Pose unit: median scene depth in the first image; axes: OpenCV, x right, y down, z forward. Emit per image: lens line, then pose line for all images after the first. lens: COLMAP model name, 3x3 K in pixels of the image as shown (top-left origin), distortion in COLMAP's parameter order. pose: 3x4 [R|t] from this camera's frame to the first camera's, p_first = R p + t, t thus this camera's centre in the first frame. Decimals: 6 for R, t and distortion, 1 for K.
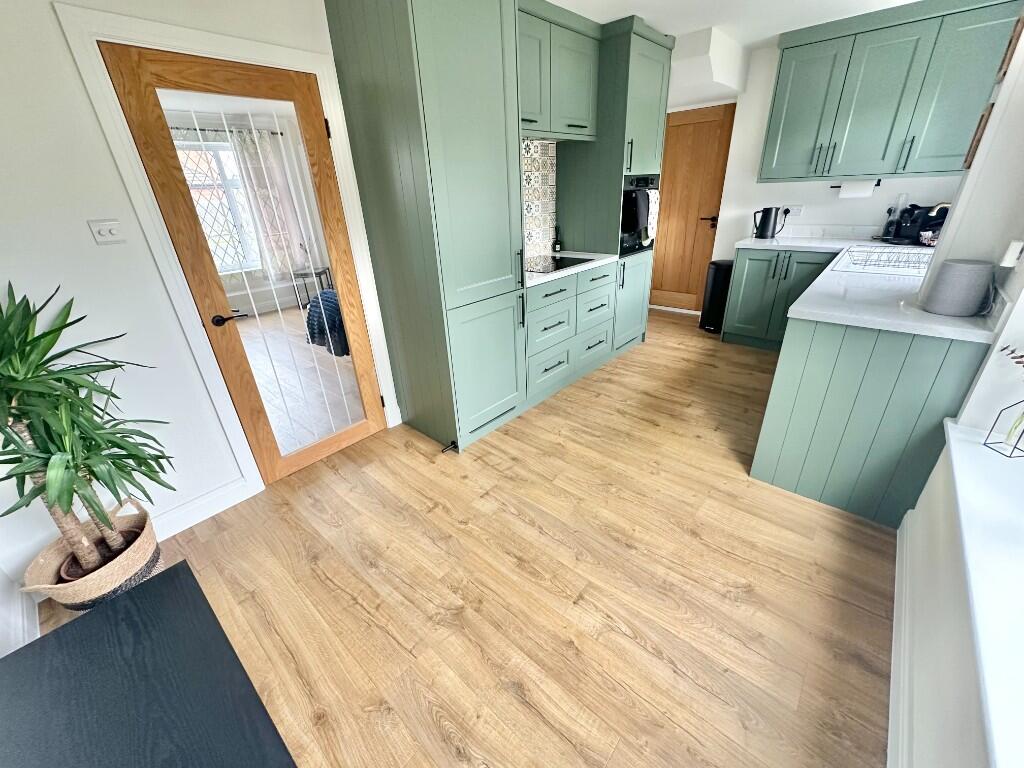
lens RADIAL K [[408.9, 0, 510.2], [0, 408.9, 382.9], [0, 0, 1]] dist [-0.002318, 0.000093]
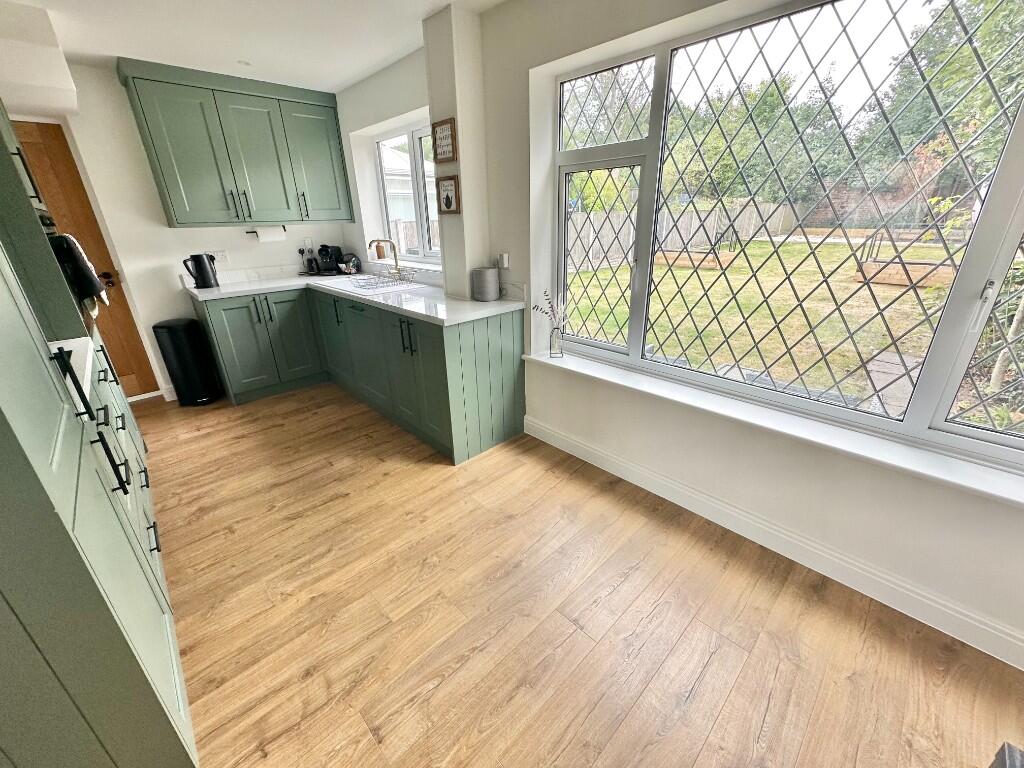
lens RADIAL K [[408.9, 0, 513.1], [0, 408.9, 383.2], [0, 0, 1]] dist [-0.002318, 0.000093]
pose [[0.080951, -0.336903, 0.938053, -0.343832], [0.444621, 0.854519, 0.268532, -0.175182], [-0.892053, 0.395340, 0.218968, 0.429666]]
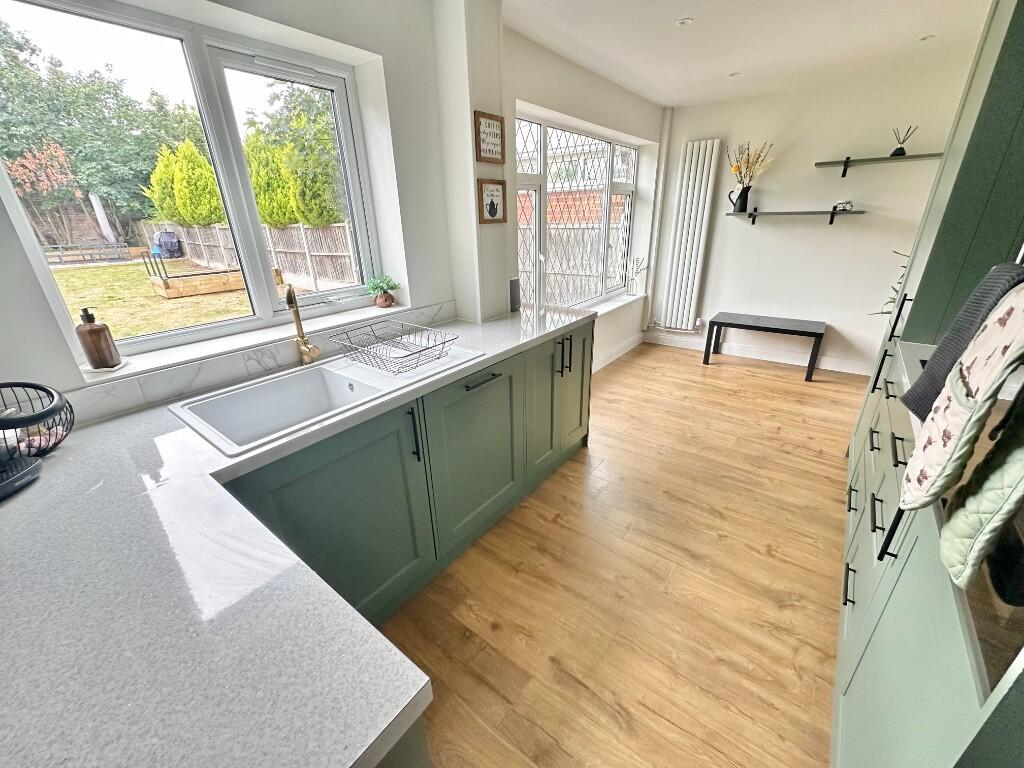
lens RADIAL K [[408.9, 0, 512.2], [0, 408.9, 383.5], [0, 0, 1]] dist [-0.002318, 0.000093]
pose [[-0.994917, 0.092608, -0.039541, 0.723967], [0.032273, 0.665221, 0.745949, -0.733033], [0.095385, 0.740881, -0.664829, 1.426726]]
